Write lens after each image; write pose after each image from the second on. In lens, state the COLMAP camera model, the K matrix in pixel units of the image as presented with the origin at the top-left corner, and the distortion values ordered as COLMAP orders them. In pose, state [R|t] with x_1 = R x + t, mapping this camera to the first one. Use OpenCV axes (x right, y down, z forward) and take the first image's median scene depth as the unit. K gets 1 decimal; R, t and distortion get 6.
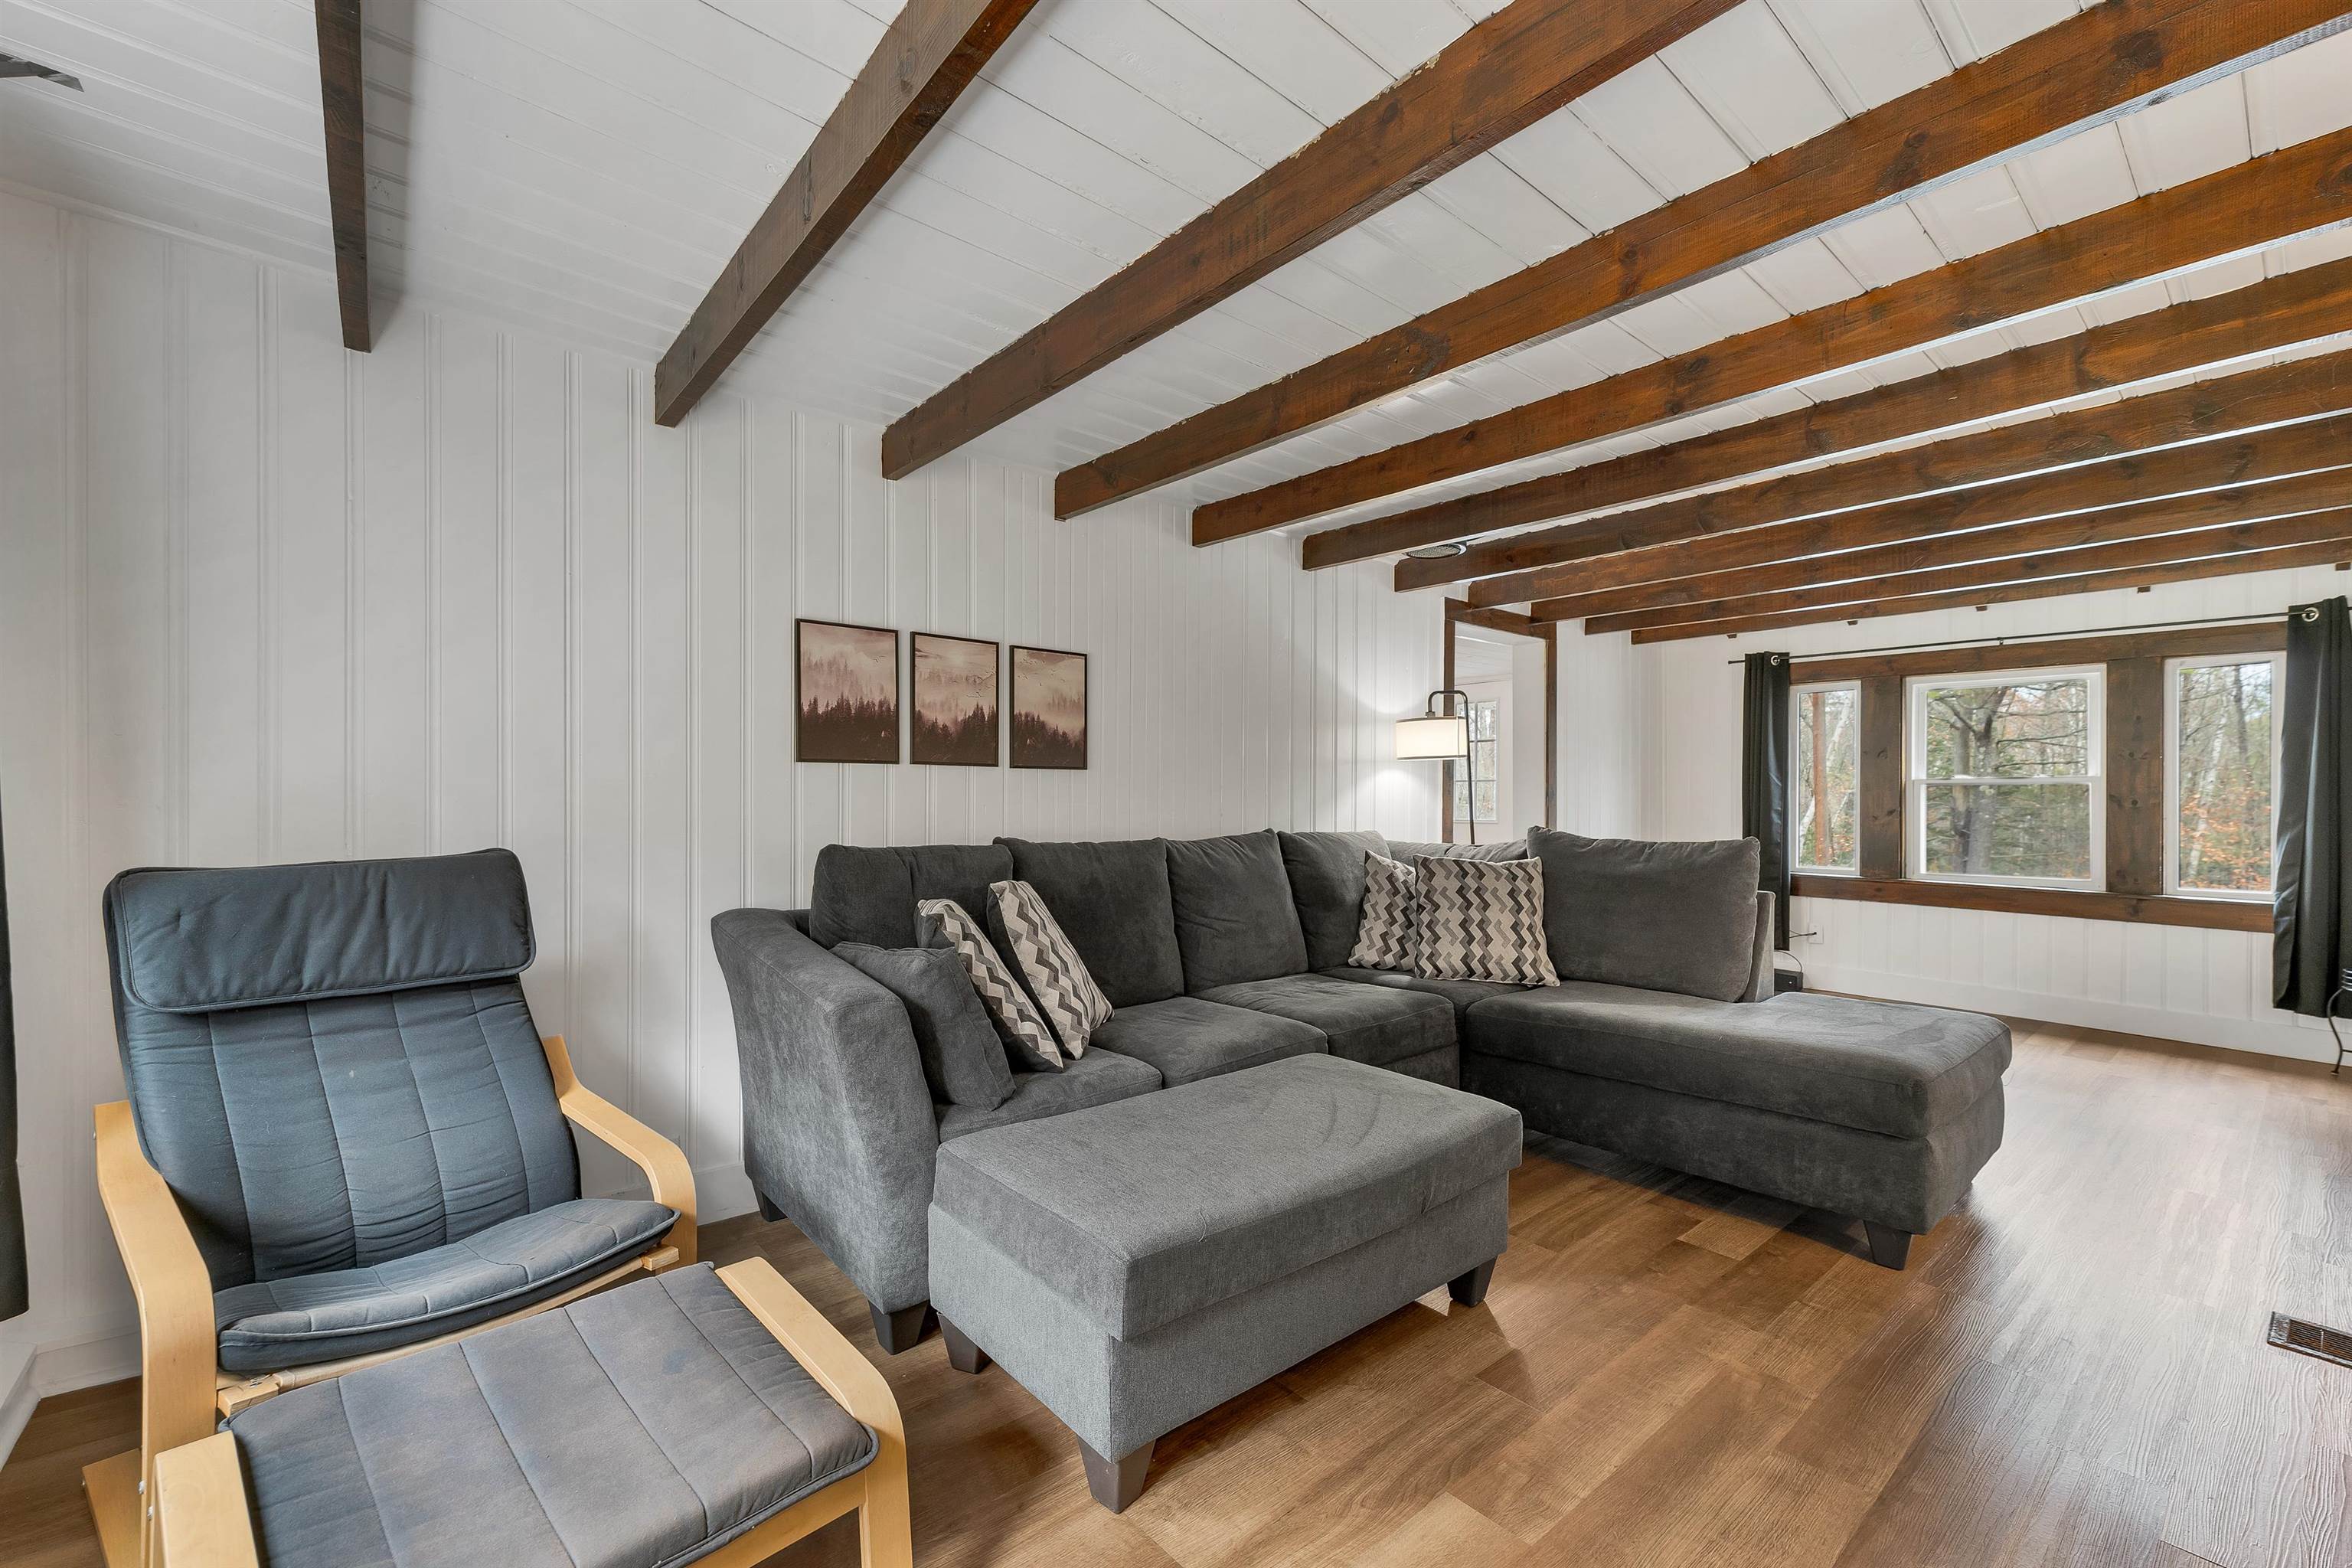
lens RADIAL K [[960.5, 0, 1169.6], [0, 960.5, 811.2], [0, 0, 1]] dist [-0.000556, 0.001072]
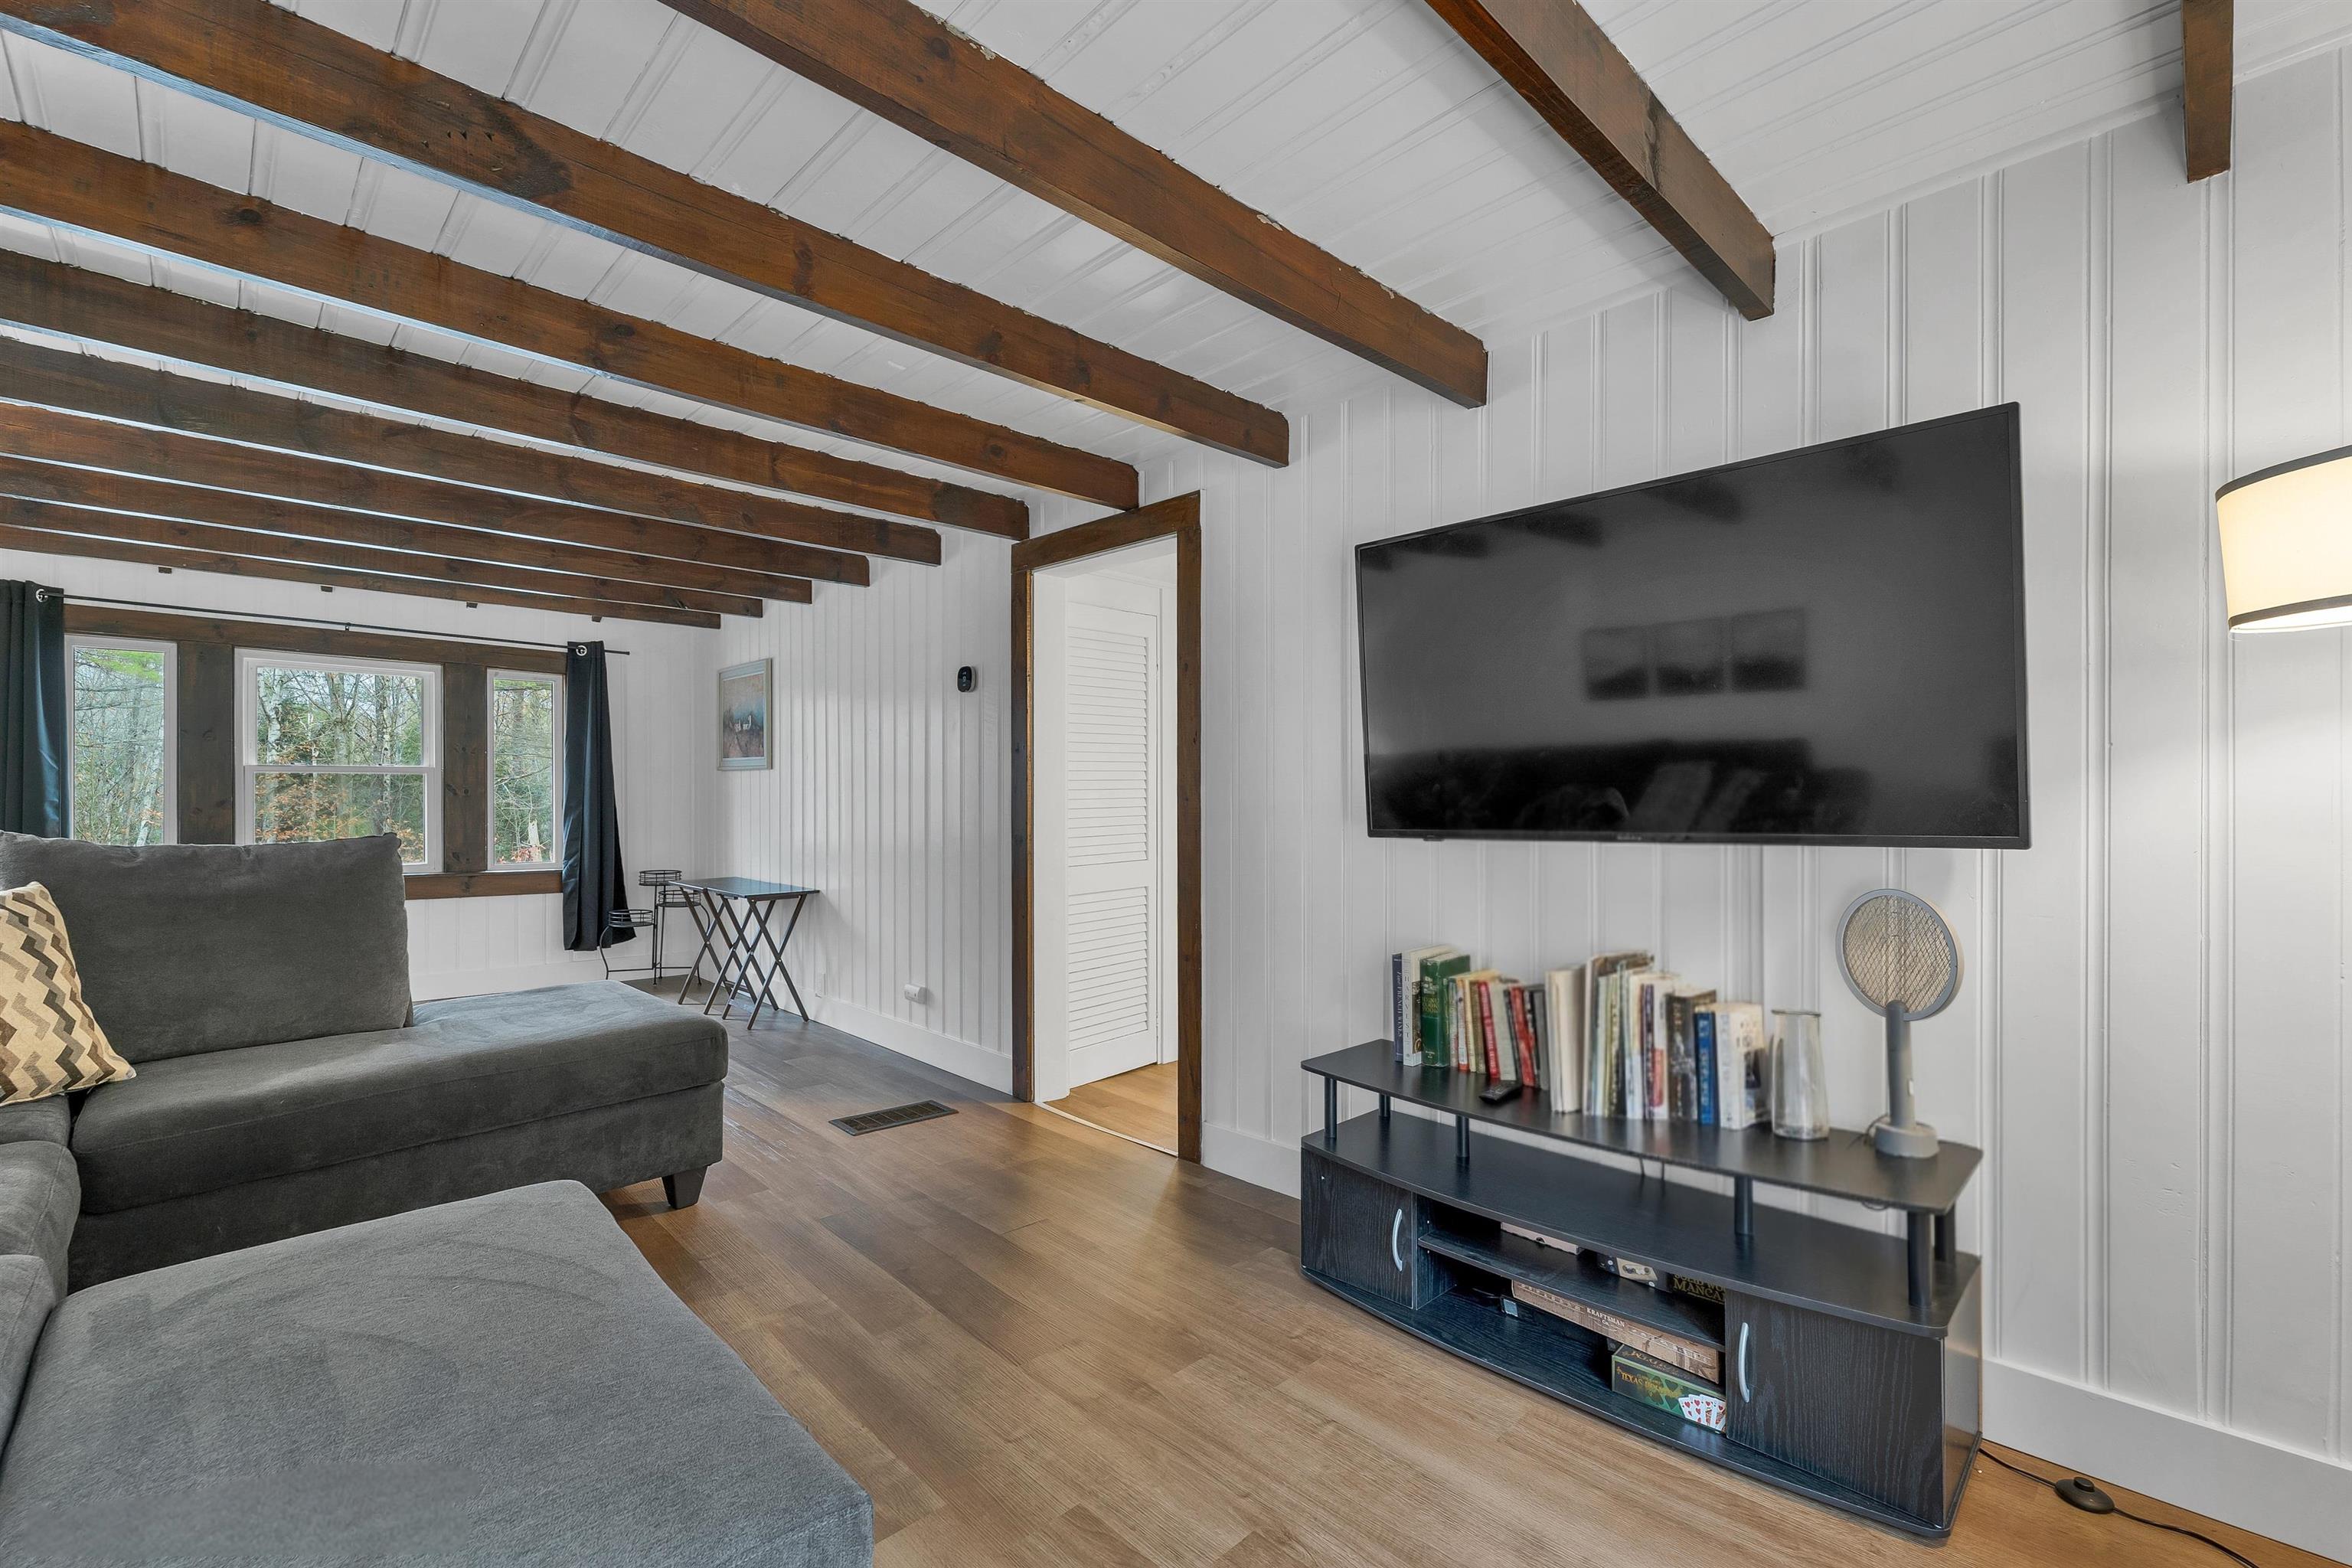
lens RADIAL K [[1040.3, 0, 1124.2], [0, 1040.3, 795.0], [0, 0, 1]] dist [-0.002495, -0.000192]
pose [[-0.057546, -0.003714, 0.998336, -0.308738], [0.008663, 0.999954, 0.004219, -0.004183], [-0.998305, 0.008892, -0.057511, 0.350751]]
